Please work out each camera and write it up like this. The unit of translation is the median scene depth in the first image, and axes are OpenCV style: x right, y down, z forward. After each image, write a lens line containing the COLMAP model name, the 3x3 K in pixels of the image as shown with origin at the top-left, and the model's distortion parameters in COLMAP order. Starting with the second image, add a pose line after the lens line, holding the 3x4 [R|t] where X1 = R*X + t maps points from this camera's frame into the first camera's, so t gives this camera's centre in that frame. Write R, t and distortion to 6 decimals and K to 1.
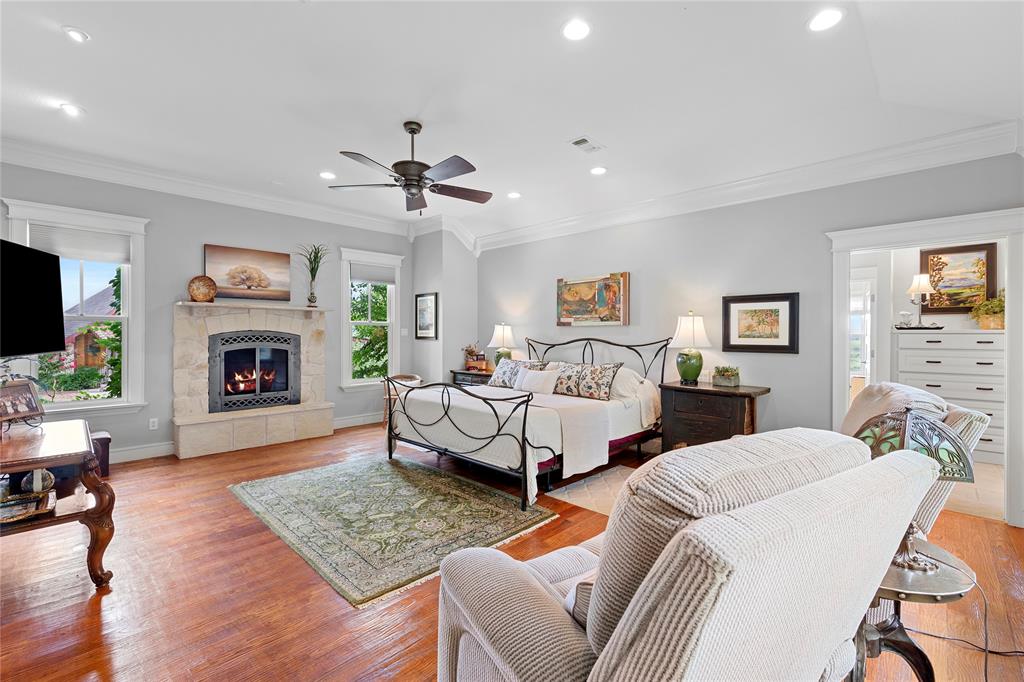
lens RADIAL K [[439.6, 0, 515.4], [0, 439.6, 339.8], [0, 0, 1]] dist [0.002424, -0.000334]
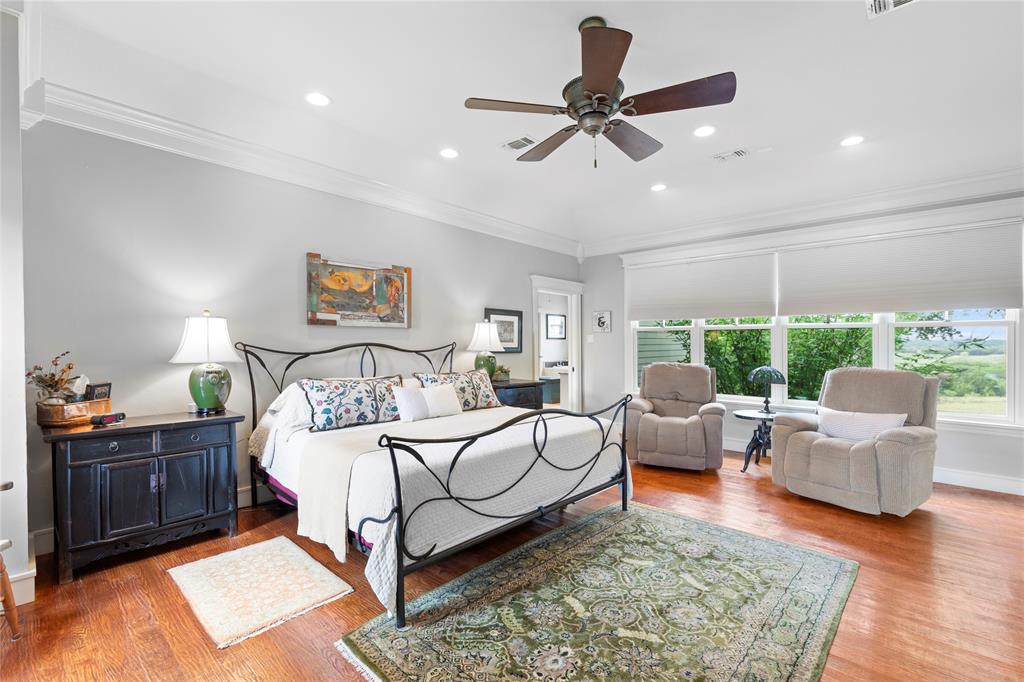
lens RADIAL K [[456.0, 0, 507.1], [0, 456.0, 339.4], [0, 0, 1]] dist [-0.000140, 0.000001]
pose [[-0.017130, 0.003613, 0.999847, -0.660192], [0.005268, 0.999980, -0.003524, -0.006077], [-0.999839, 0.005207, -0.017149, 0.816639]]
